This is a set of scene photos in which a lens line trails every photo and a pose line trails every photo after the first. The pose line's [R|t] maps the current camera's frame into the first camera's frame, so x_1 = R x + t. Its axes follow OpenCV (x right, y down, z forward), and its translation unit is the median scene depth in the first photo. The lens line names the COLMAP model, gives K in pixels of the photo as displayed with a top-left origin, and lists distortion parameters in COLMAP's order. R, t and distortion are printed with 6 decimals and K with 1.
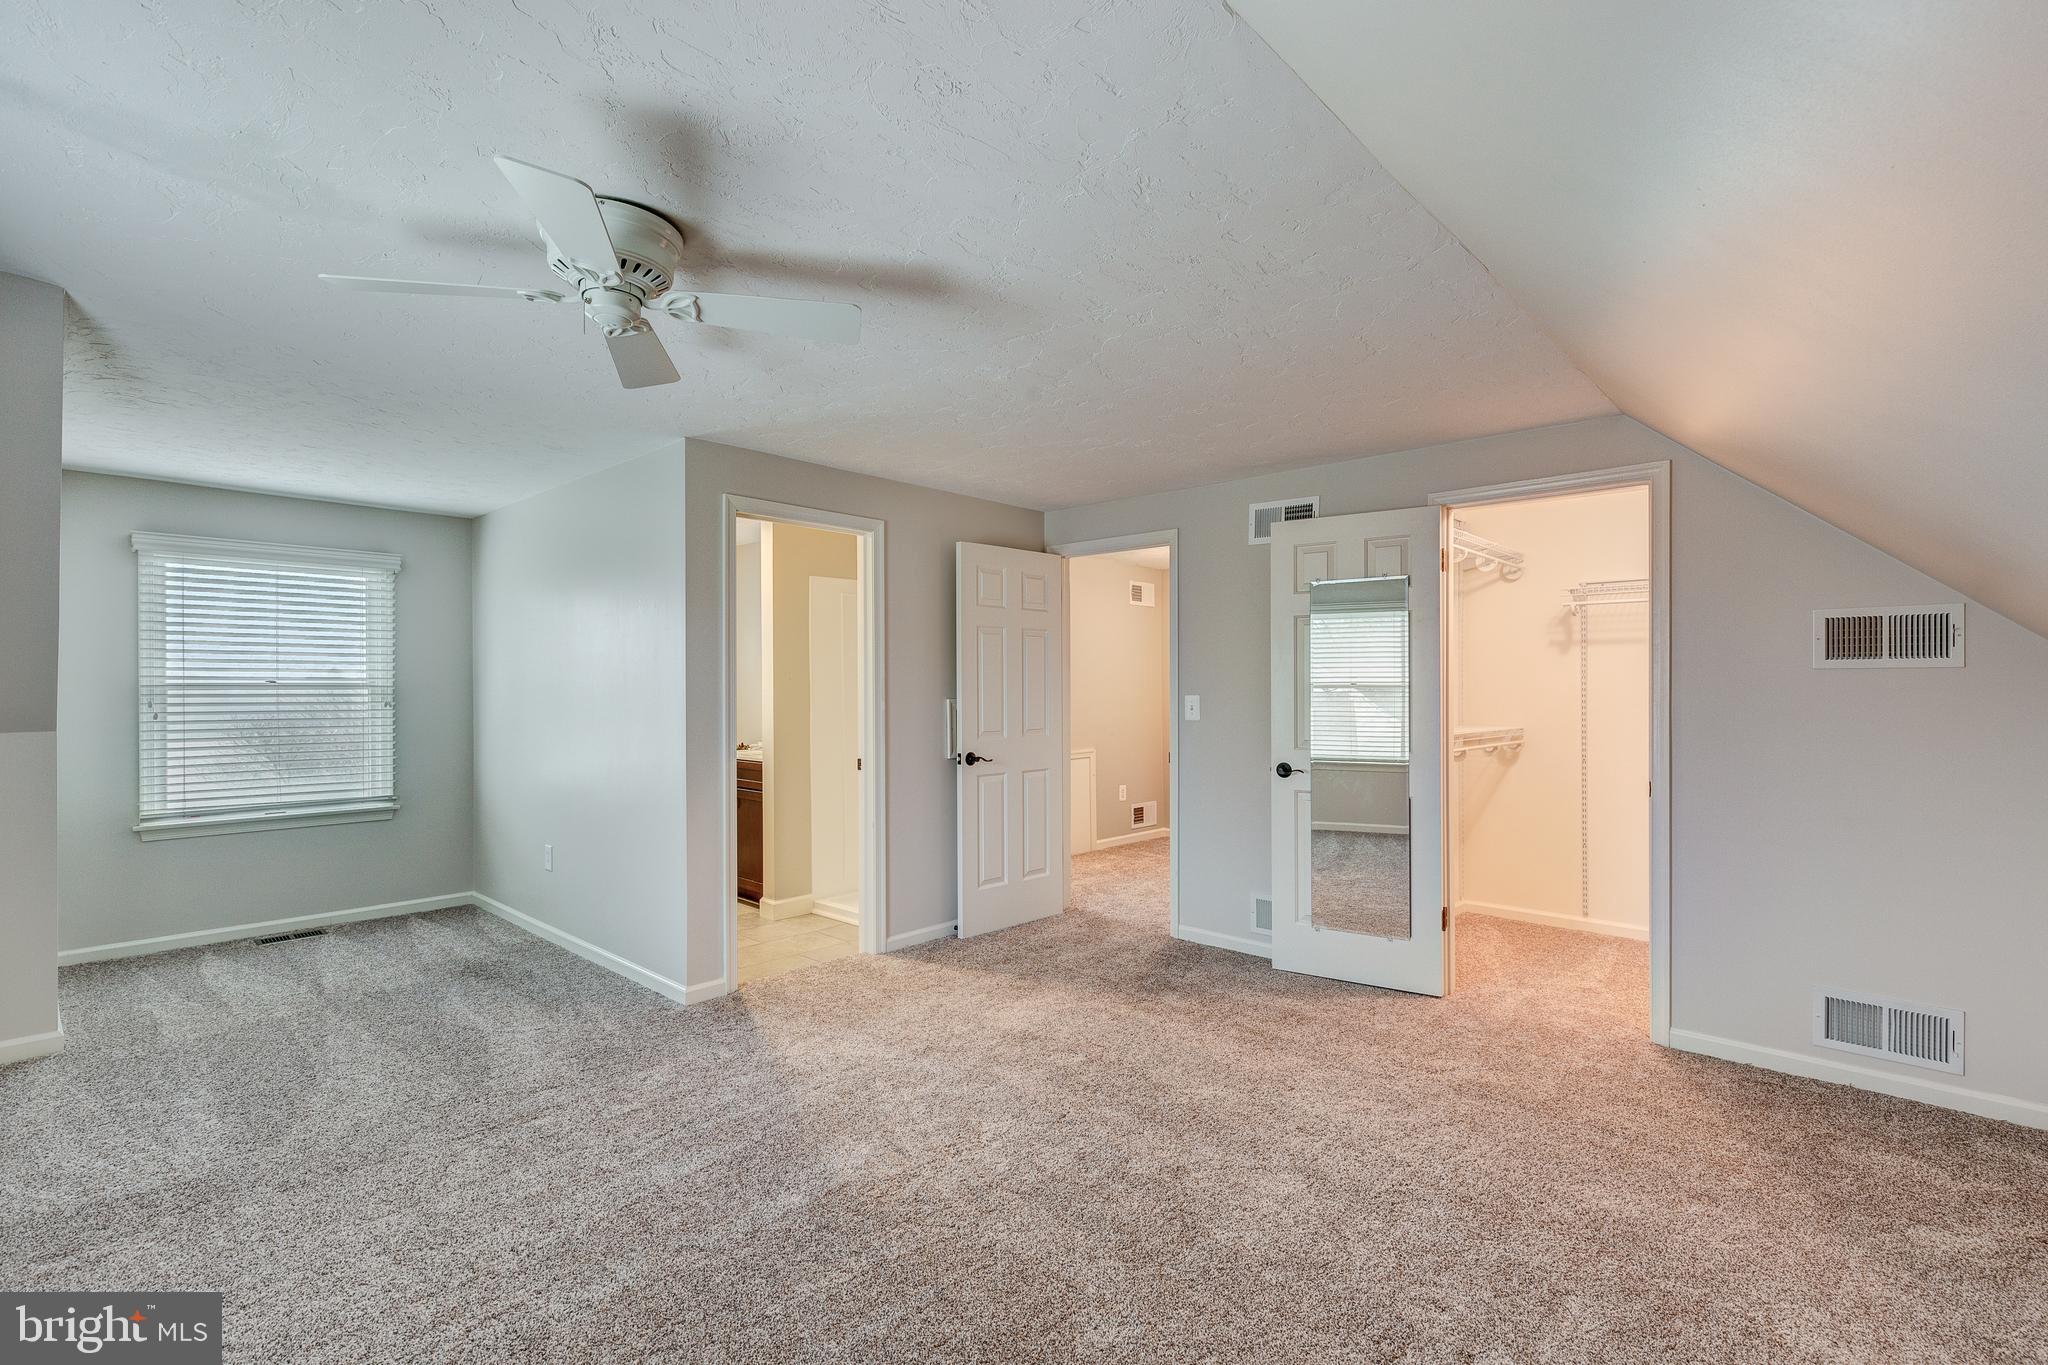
lens RADIAL K [[940.1, 0, 1020.7], [0, 940.1, 678.5], [0, 0, 1]] dist [0.004634, -0.000925]
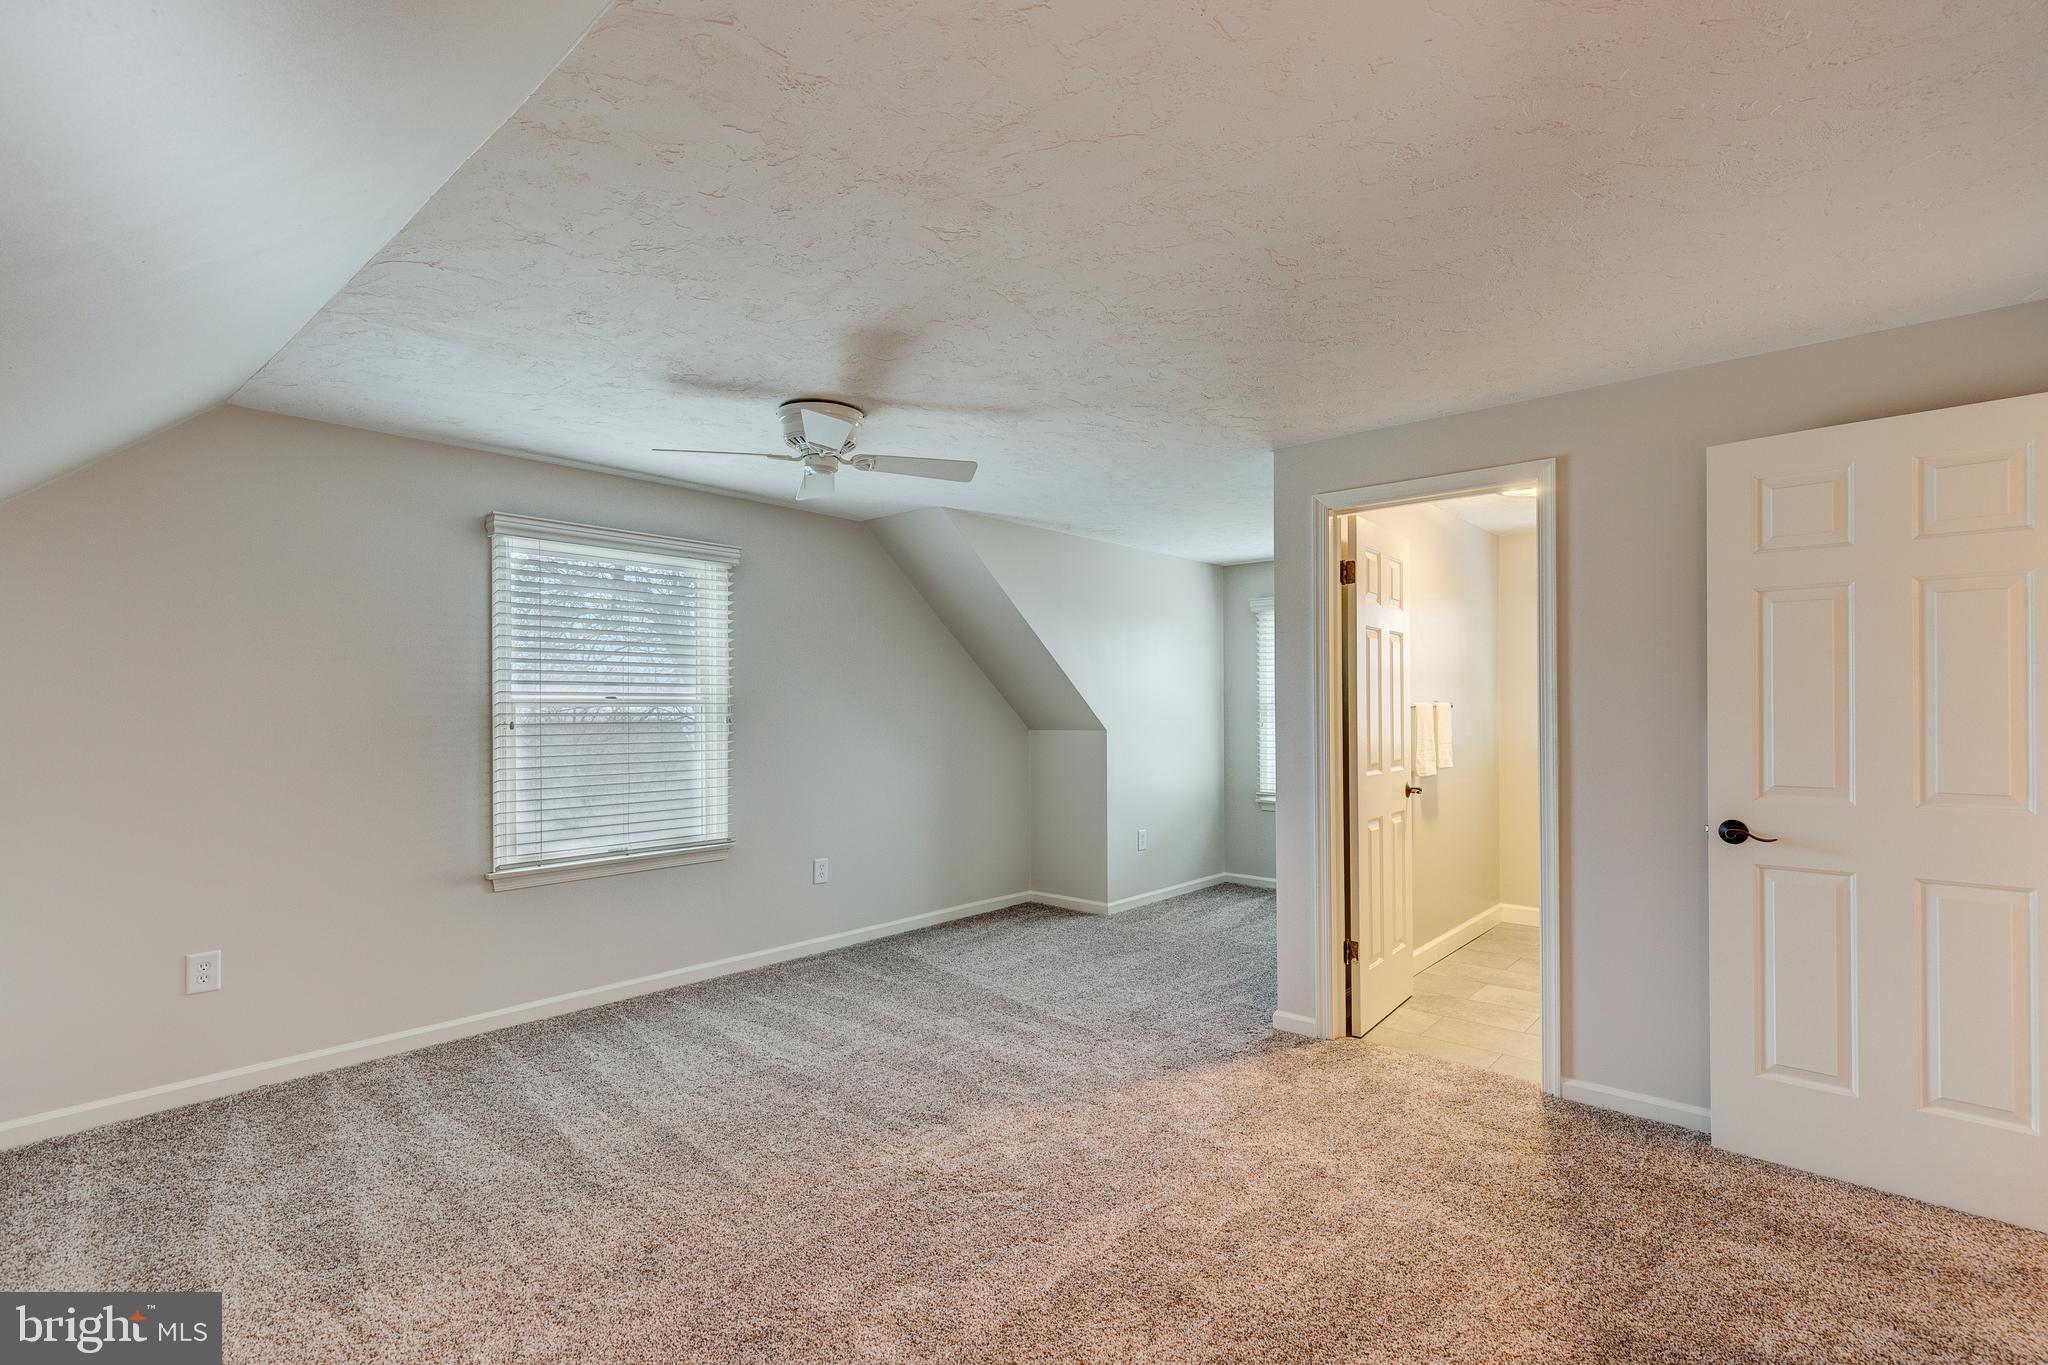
lens RADIAL K [[940.1, 0, 1021.5], [0, 940.1, 704.0], [0, 0, 1]] dist [0.004634, -0.000925]
pose [[0.020306, -0.000790, -0.999793, 0.494111], [0.014781, 0.999891, -0.000490, 0.003760], [0.999685, -0.014768, 0.020316, 0.568437]]
